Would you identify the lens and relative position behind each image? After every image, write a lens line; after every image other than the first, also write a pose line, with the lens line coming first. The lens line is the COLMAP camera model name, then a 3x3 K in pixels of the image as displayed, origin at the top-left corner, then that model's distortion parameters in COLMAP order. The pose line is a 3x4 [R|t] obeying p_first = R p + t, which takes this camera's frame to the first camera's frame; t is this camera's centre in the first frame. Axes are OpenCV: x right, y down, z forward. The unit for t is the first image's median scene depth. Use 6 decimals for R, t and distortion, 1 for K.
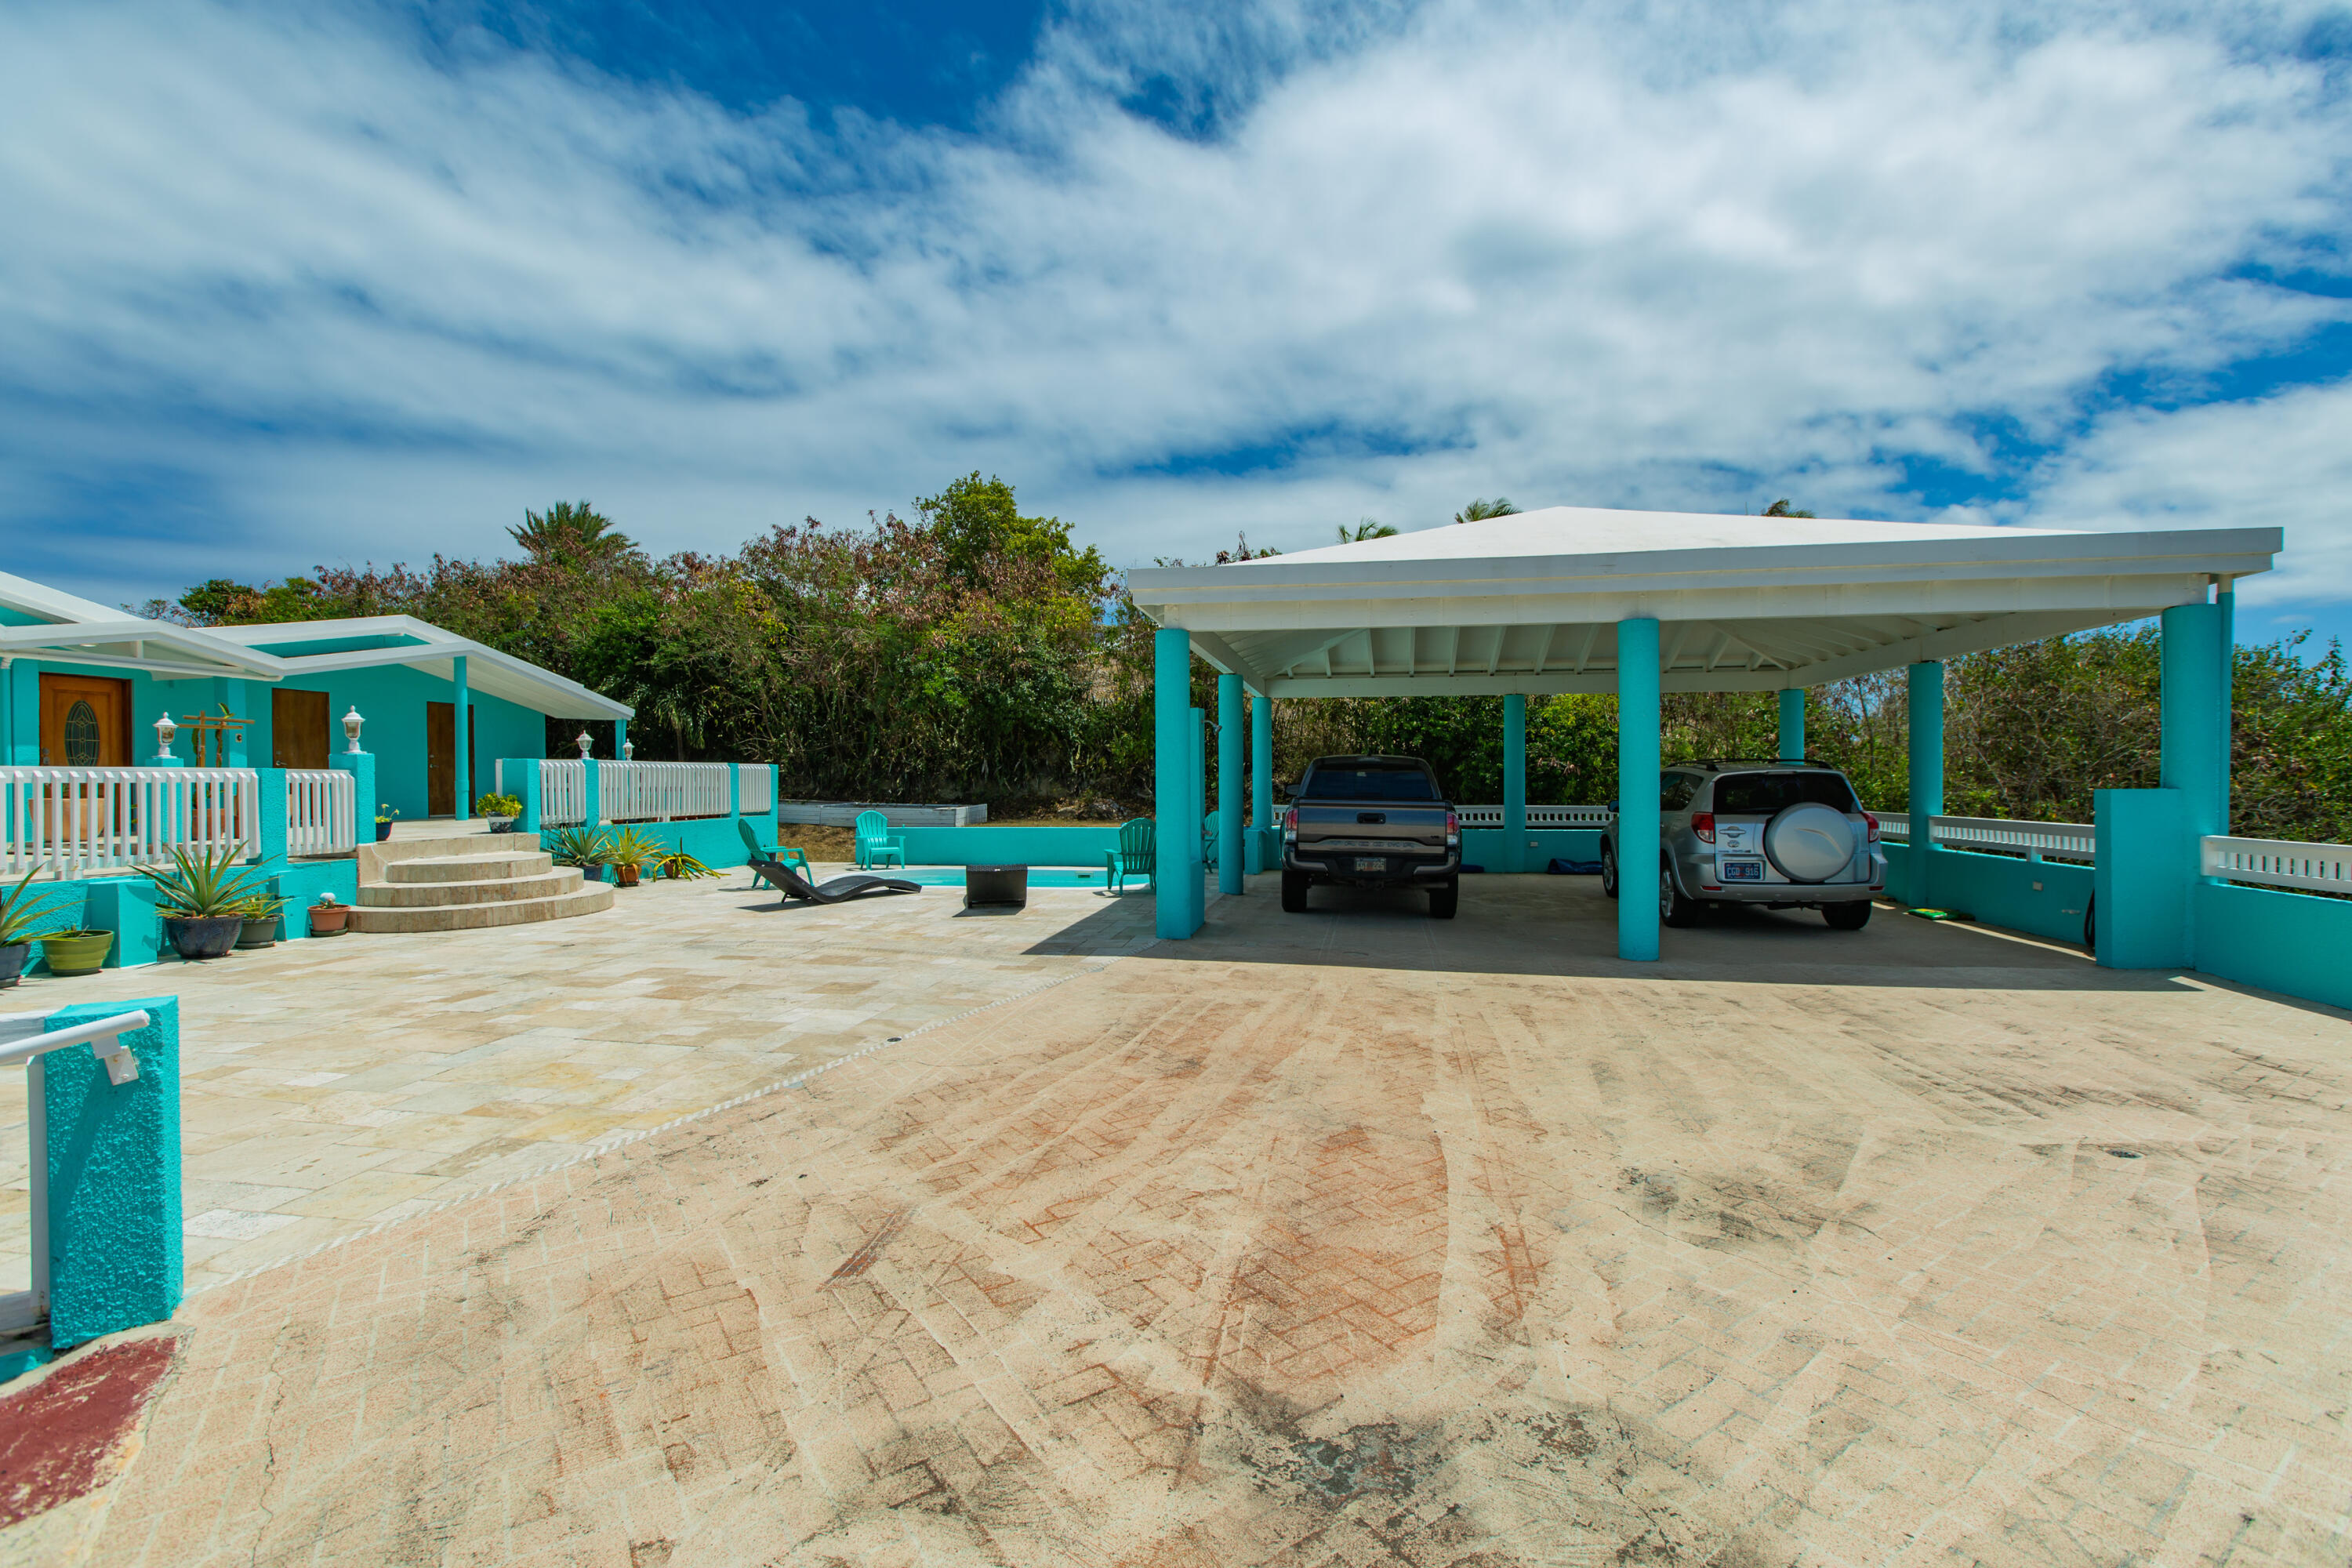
lens RADIAL K [[1035.9, 0, 1176.0], [0, 1035.9, 784.0], [0, 0, 1]] dist [0.000147, 0.000619]
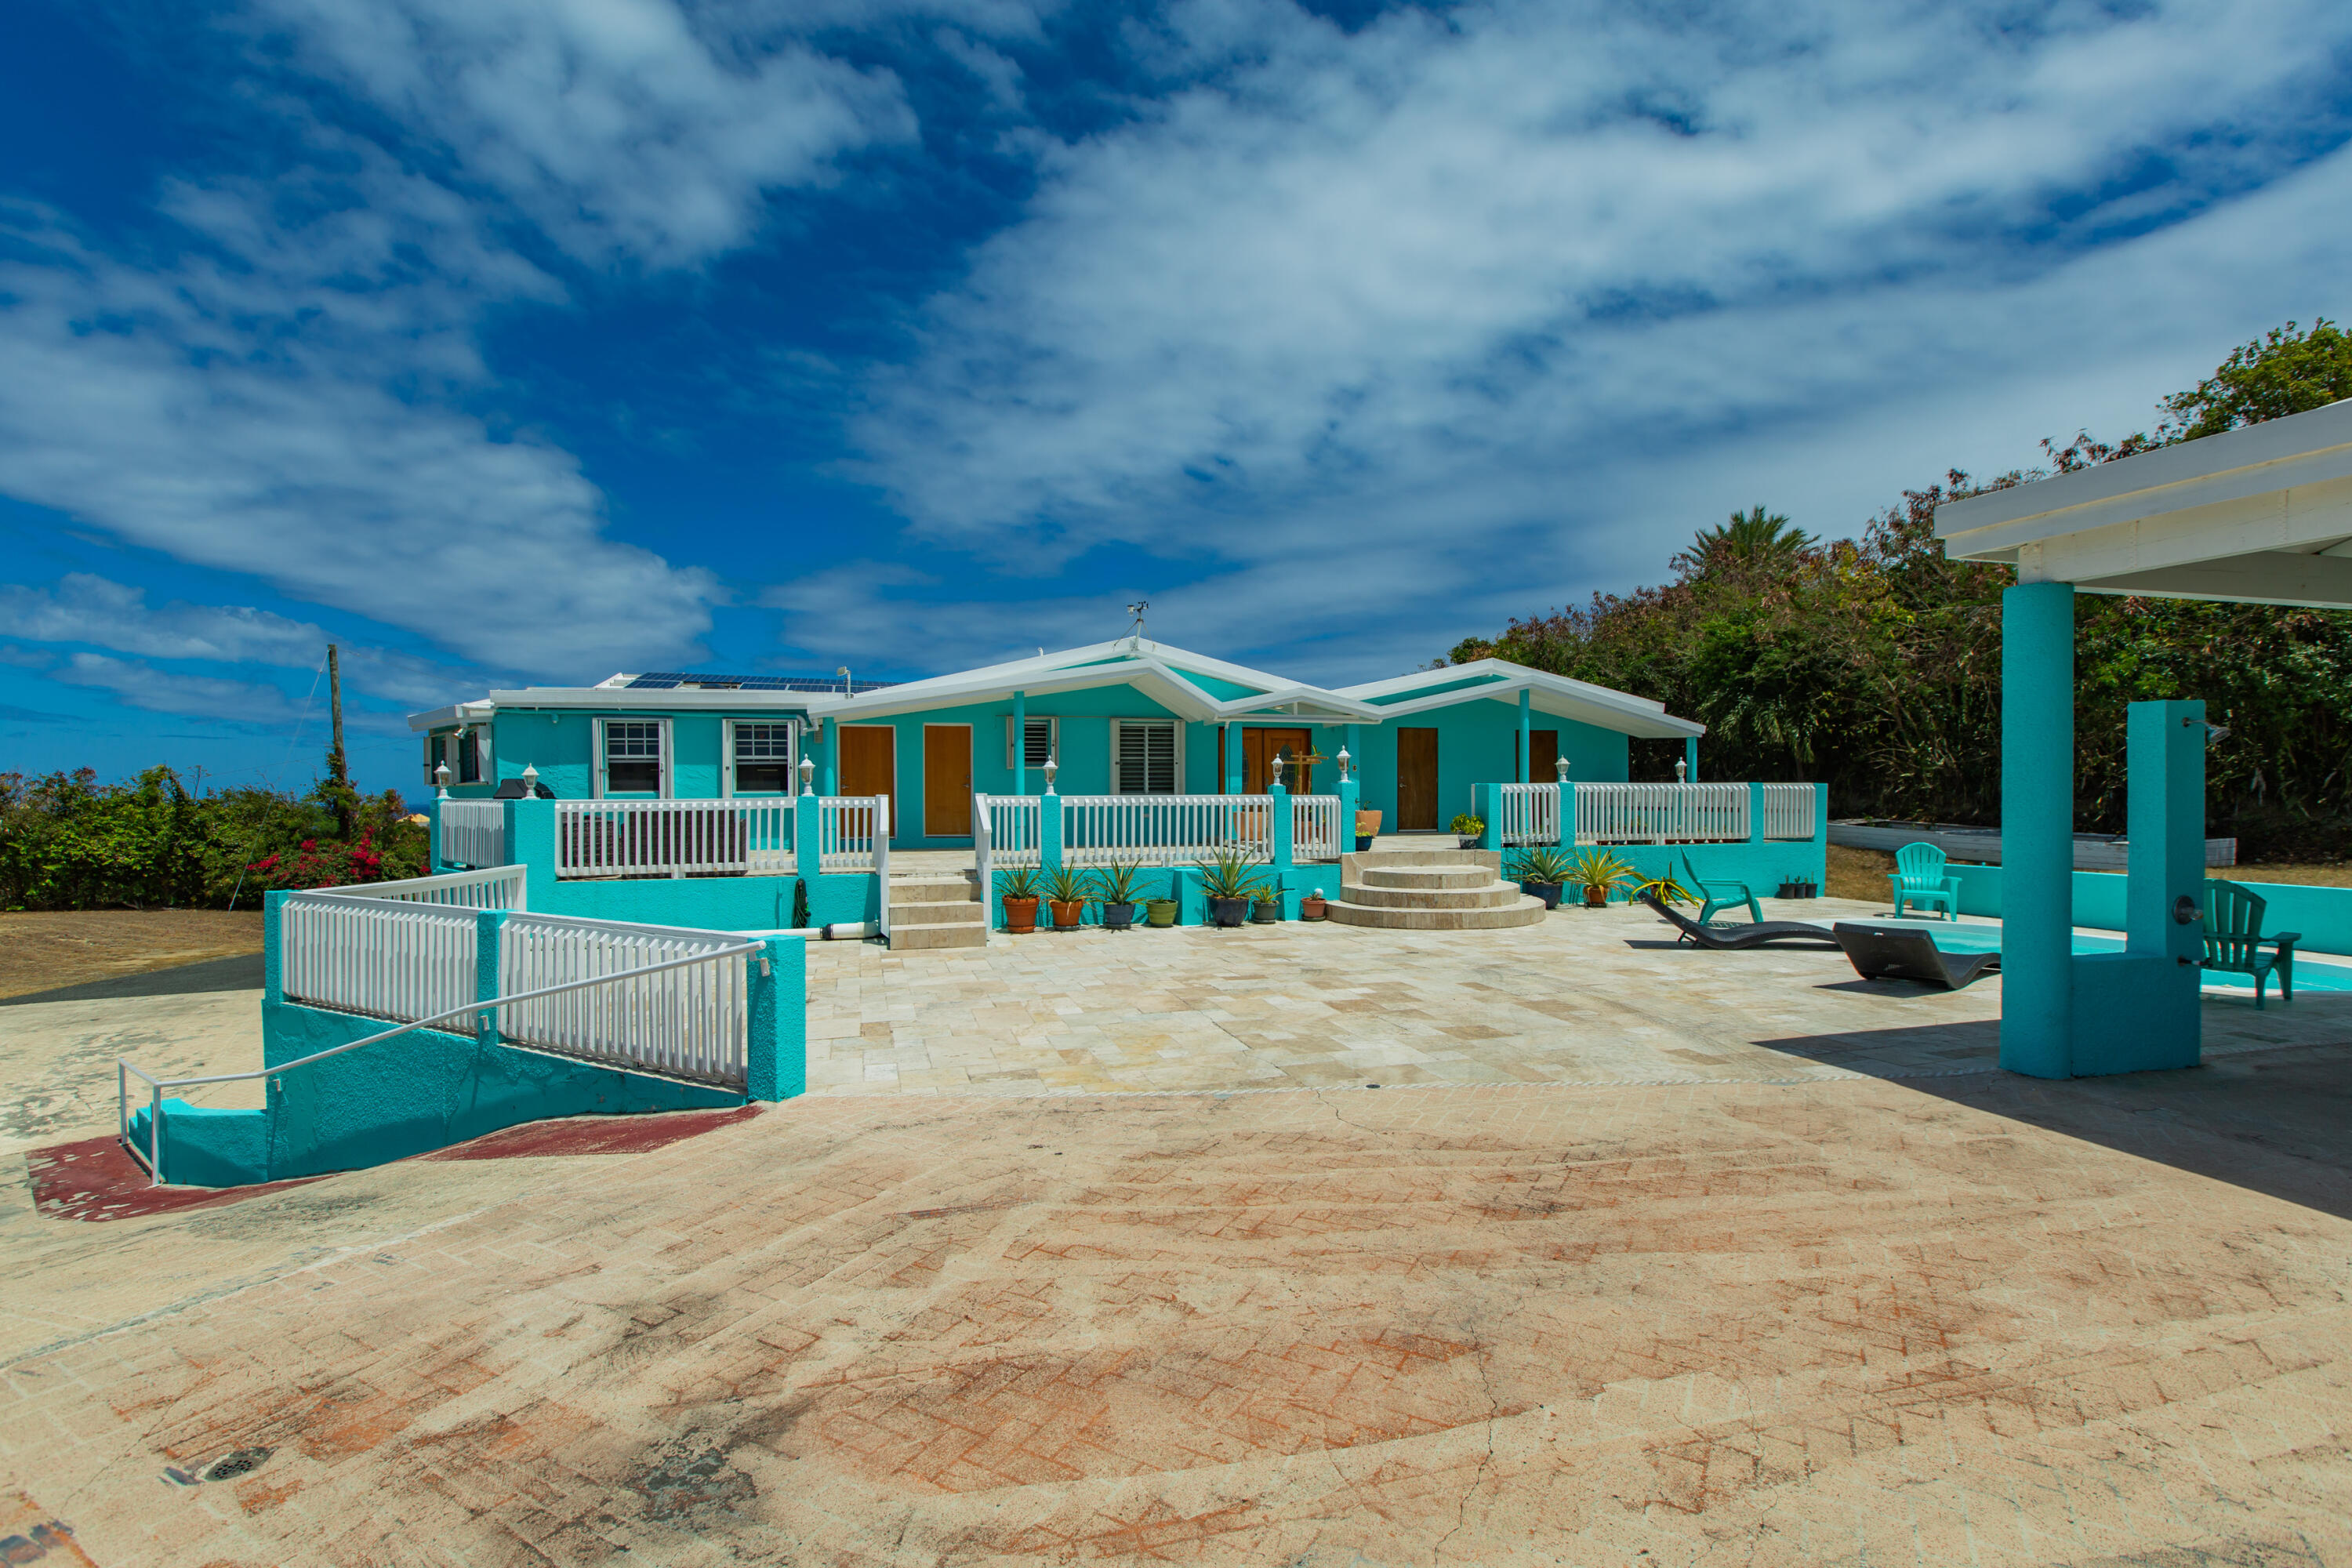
lens RADIAL K [[1084.0, 0, 1176.0], [0, 1084.0, 784.0], [0, 0, 1]] dist [0.000683, 0.000421]
pose [[0.439580, -0.002944, -0.898199, 0.716194], [-0.004282, 0.999976, -0.005374, -0.042188], [0.898193, 0.006209, 0.439557, 0.474282]]
